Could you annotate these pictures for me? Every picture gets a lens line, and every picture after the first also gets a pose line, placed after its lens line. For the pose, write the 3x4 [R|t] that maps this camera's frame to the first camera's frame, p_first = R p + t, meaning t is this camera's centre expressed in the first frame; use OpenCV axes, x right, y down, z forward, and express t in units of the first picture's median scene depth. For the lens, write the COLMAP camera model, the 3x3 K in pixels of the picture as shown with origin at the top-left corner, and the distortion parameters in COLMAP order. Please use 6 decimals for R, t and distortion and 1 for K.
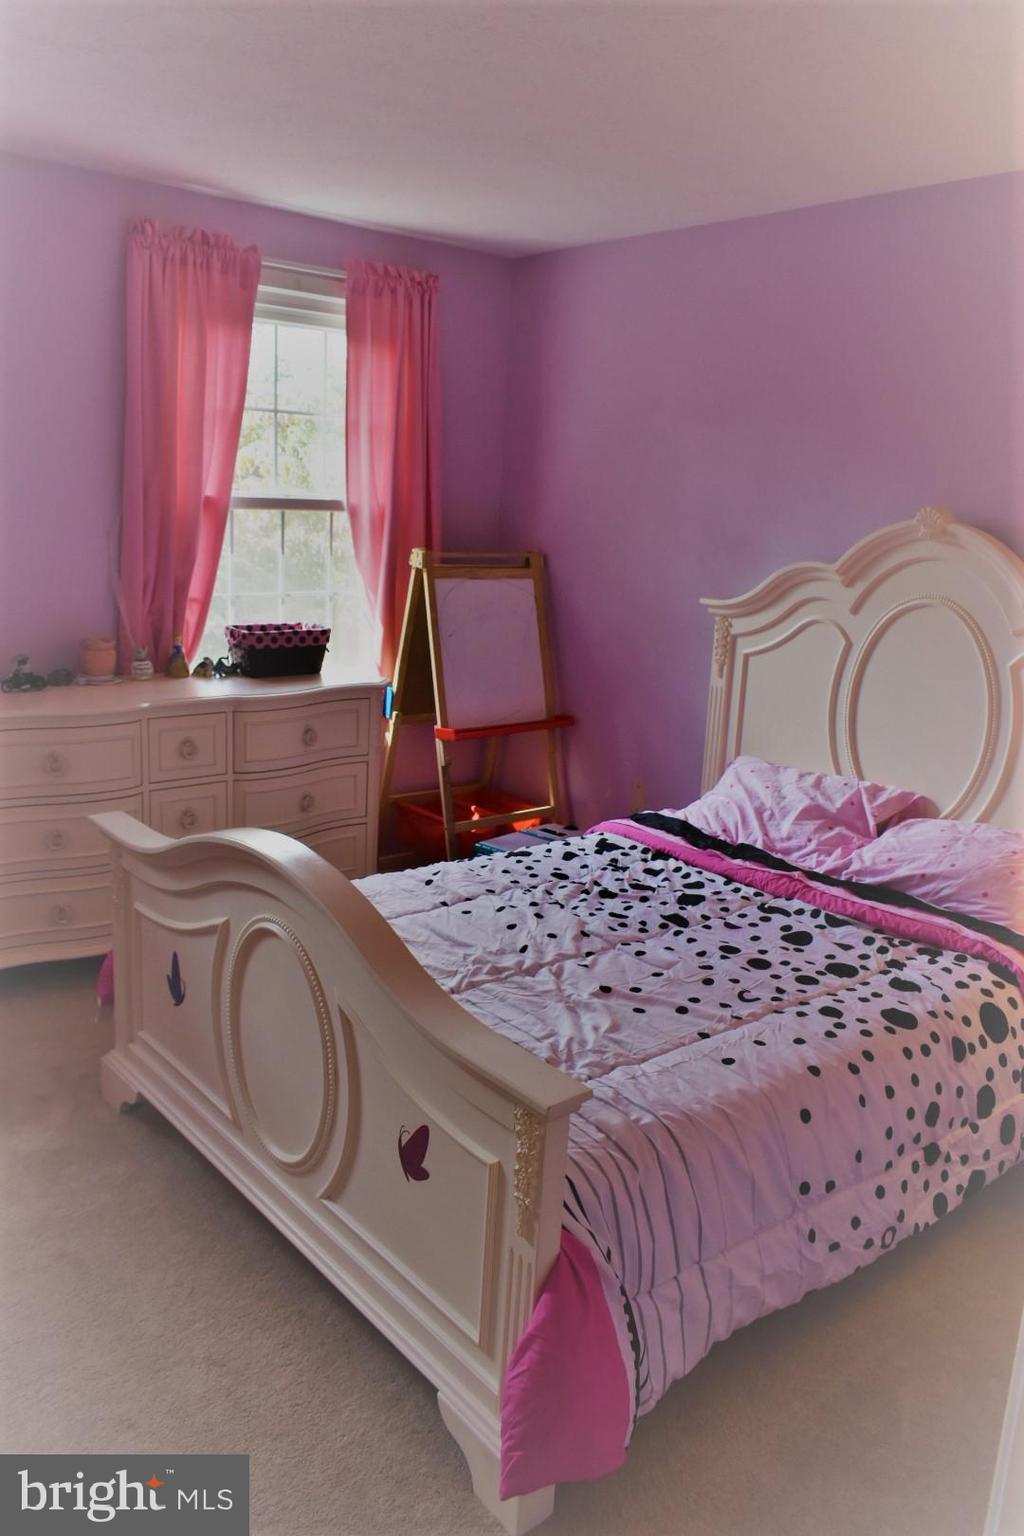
lens RADIAL K [[1211.4, 0, 510.7], [0, 1211.4, 774.7], [0, 0, 1]] dist [-0.006792, 0.011935]
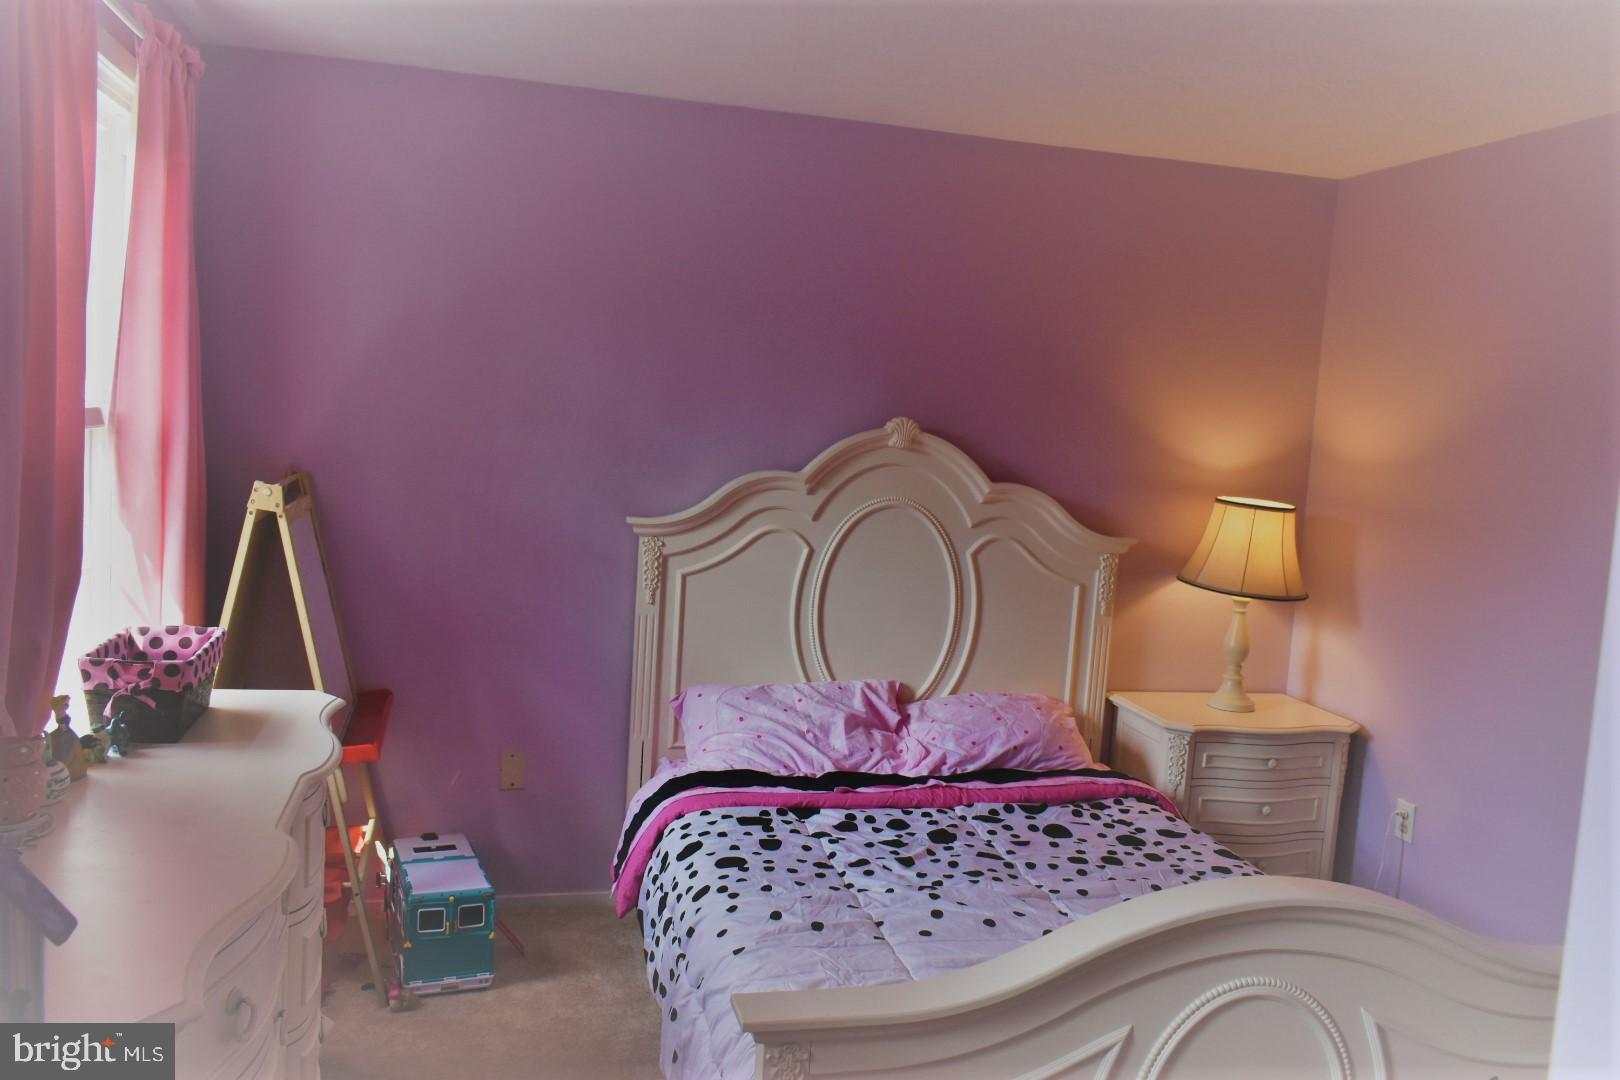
lens RADIAL K [[1277.7, 0, 808.6], [0, 1277.7, 534.4], [0, 0, 1]] dist [-0.006792, 0.011935]
pose [[0.423753, -0.107424, 0.899385, -0.693591], [0.171325, 0.984524, 0.036872, -0.166163], [-0.889427, 0.138462, 0.435600, 0.560653]]
